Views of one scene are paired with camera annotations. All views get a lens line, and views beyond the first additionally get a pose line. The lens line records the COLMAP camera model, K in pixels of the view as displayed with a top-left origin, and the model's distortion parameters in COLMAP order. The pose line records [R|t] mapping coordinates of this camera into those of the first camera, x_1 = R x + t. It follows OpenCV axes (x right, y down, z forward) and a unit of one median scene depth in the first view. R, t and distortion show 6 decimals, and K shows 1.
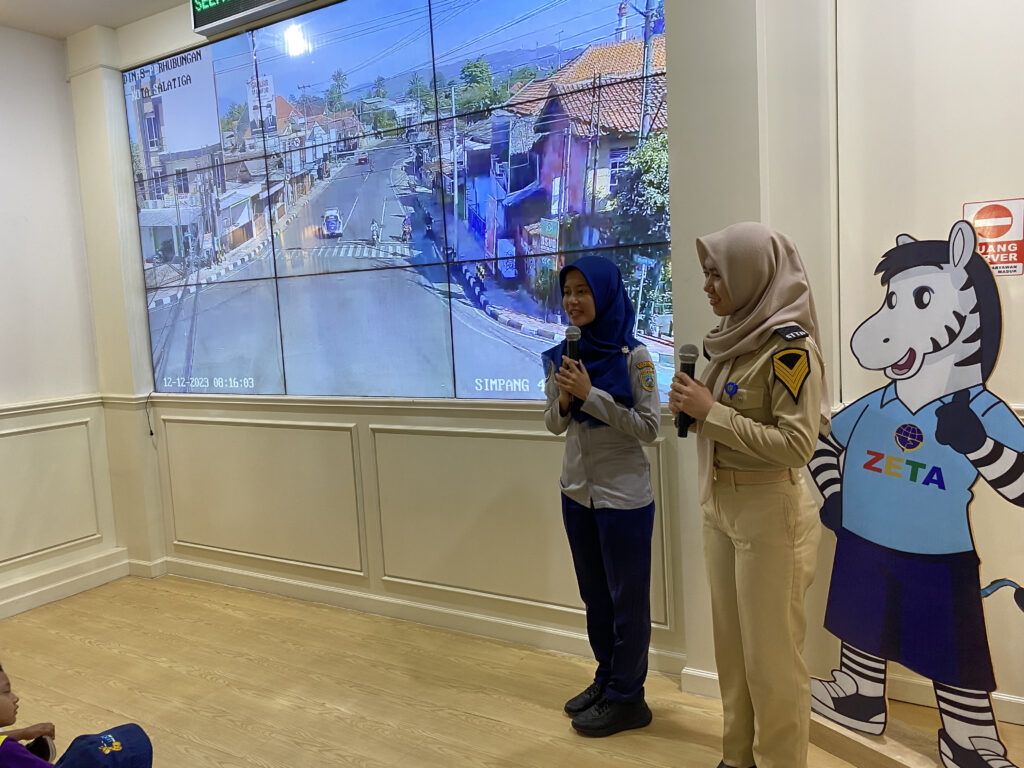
lens RADIAL K [[791.8, 0, 487.4], [0, 791.8, 378.6], [0, 0, 1]] dist [-0.003456, -0.002087]
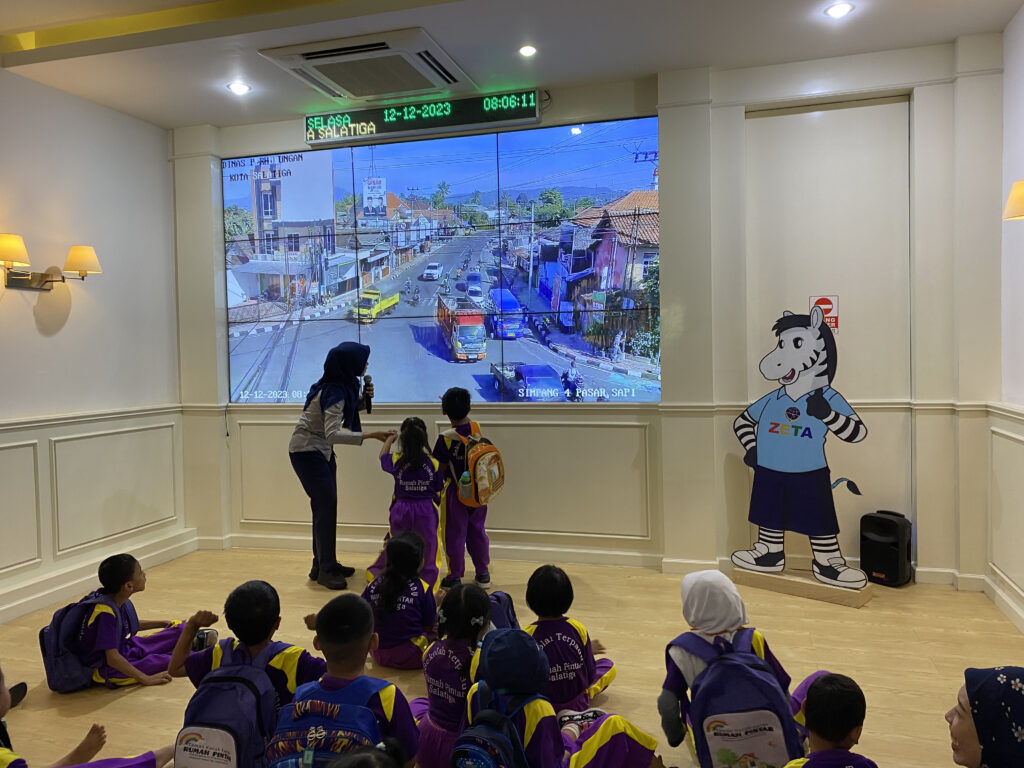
lens RADIAL K [[779.7, 0, 512.0], [0, 779.7, 384.0], [0, 0, 1]] dist [-0.001708, -0.001345]
pose [[0.949123, 0.023704, 0.314013, -0.616686], [-0.003387, 0.997874, -0.065090, 0.108201], [-0.314888, 0.060715, 0.947185, -0.514248]]
